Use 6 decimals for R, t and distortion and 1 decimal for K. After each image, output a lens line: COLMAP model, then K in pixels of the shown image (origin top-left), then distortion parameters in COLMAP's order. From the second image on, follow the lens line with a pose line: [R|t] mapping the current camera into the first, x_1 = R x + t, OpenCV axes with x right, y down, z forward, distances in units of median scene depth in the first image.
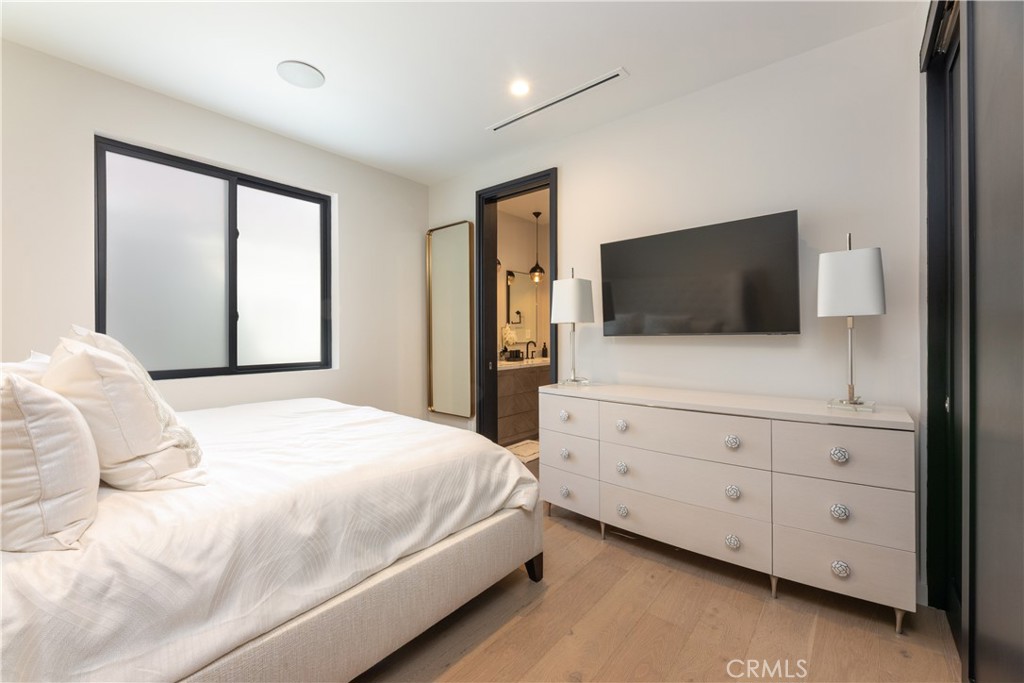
lens RADIAL K [[431.6, 0, 507.1], [0, 431.6, 332.3], [0, 0, 1]] dist [-0.002259, -0.000451]
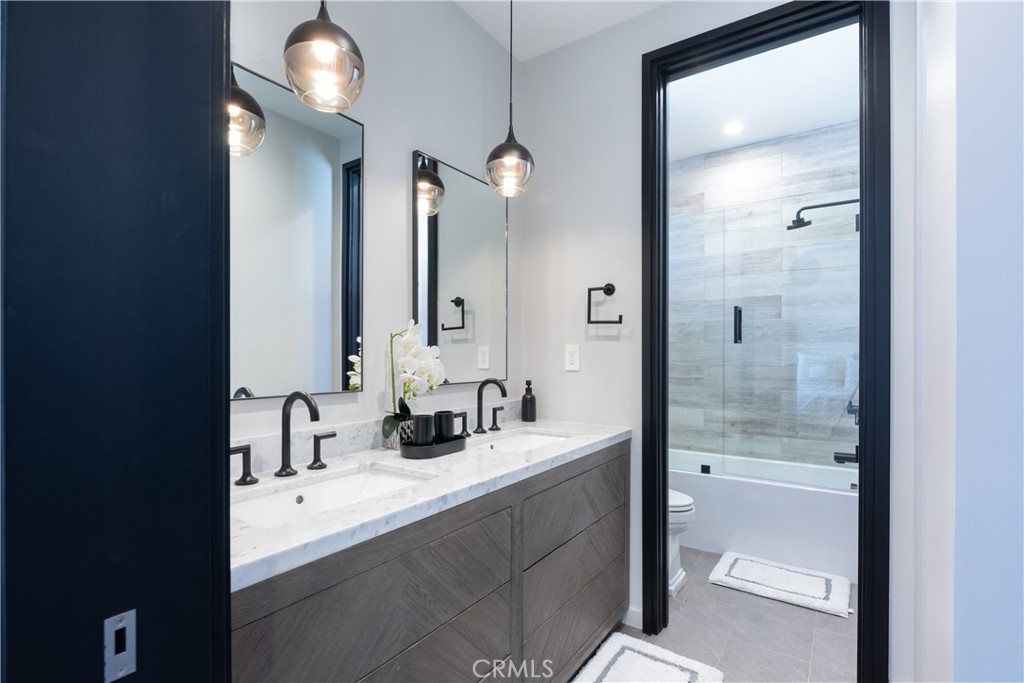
lens RADIAL K [[492.6, 0, 506.4], [0, 492.6, 352.5], [0, 0, 1]] dist [0.000295, 0.000182]
pose [[0.996439, 0.003507, 0.084244, 0.035446], [-0.003341, 0.999992, -0.002116, 0.001249], [-0.084251, 0.001827, 0.996443, 0.620312]]
